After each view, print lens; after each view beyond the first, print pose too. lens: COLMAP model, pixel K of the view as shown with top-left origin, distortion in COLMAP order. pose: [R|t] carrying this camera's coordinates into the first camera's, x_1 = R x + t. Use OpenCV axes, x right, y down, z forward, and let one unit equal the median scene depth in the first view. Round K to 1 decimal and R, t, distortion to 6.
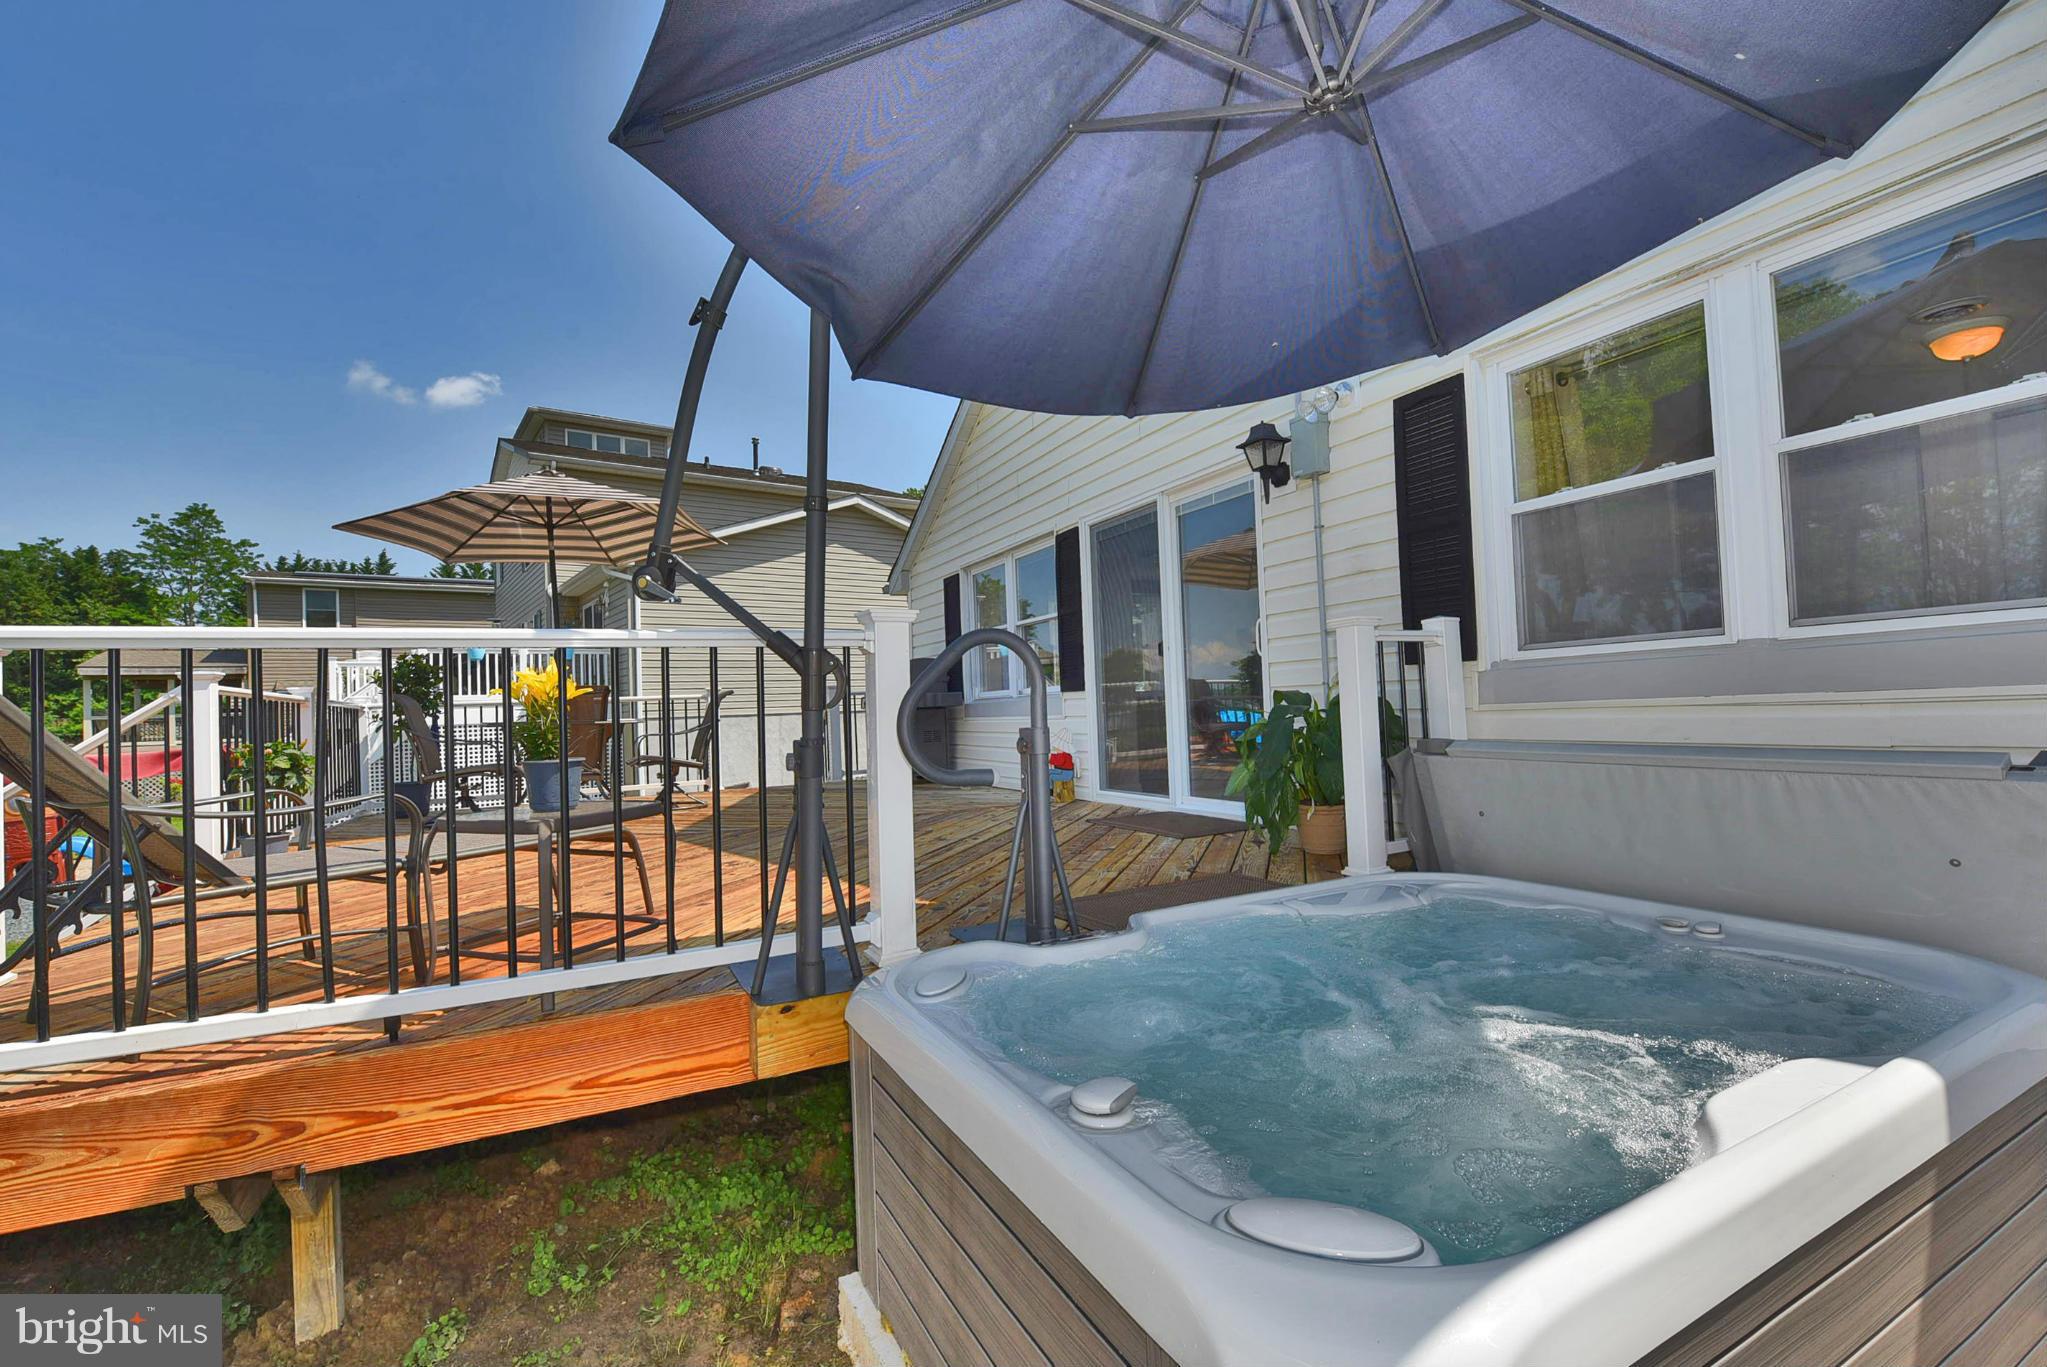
lens RADIAL K [[874.7, 0, 1023.5], [0, 874.7, 683.5], [0, 0, 1]] dist [-0.015150, -0.000563]
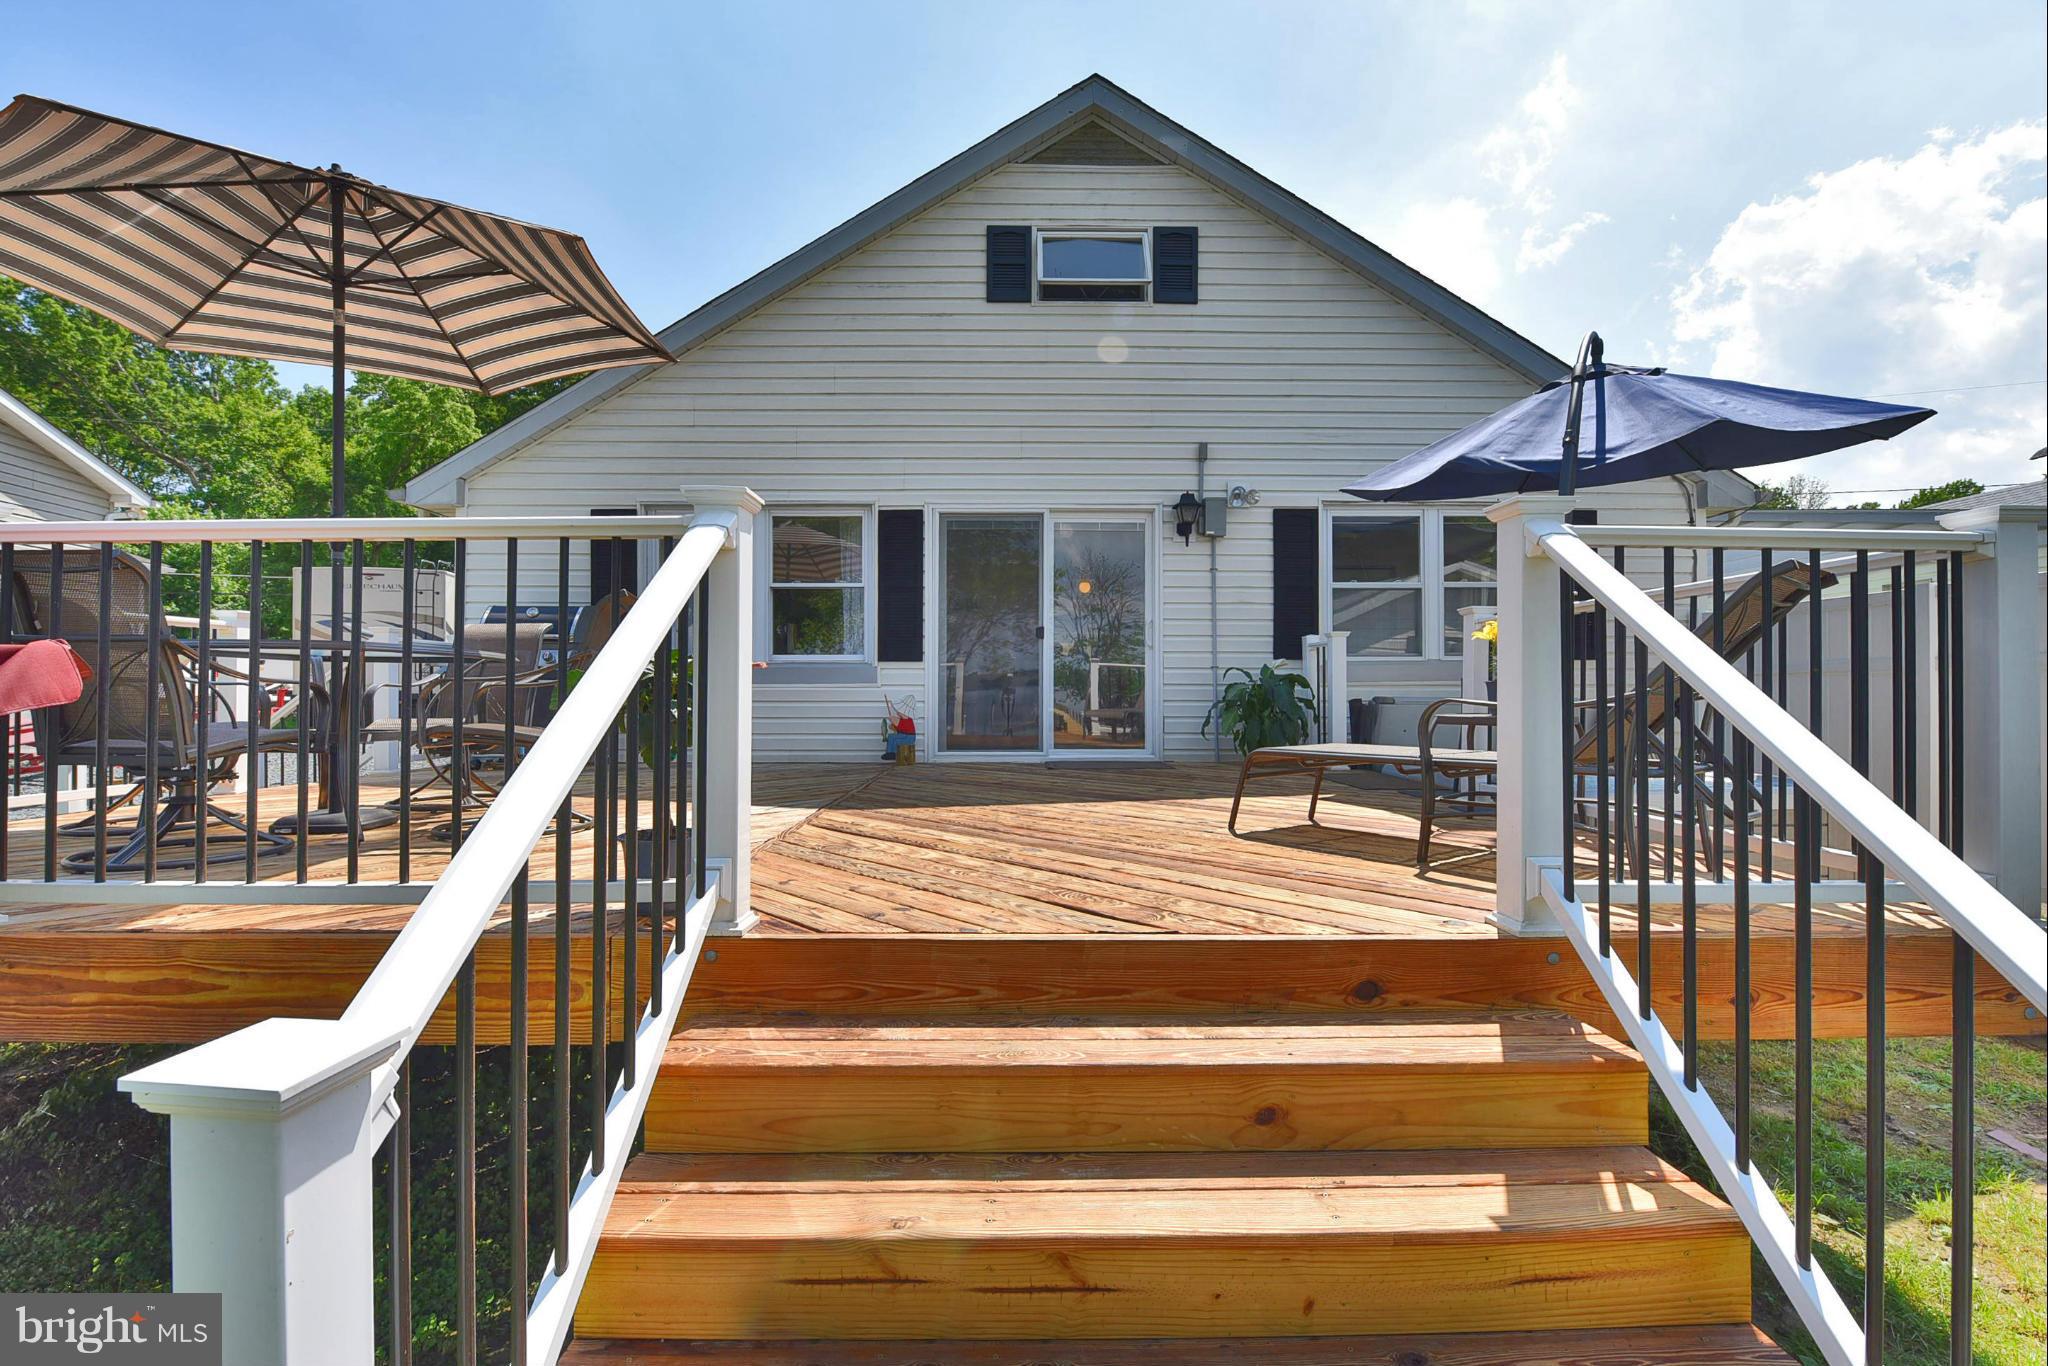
lens RADIAL K [[840.5, 0, 1027.5], [0, 840.5, 693.5], [0, 0, 1]] dist [-0.017700, 0.000036]
pose [[0.448990, 0.034840, 0.892857, -0.827069], [-0.039811, 0.999027, -0.018963, 0.063799], [-0.892649, -0.027032, 0.449940, 0.425389]]
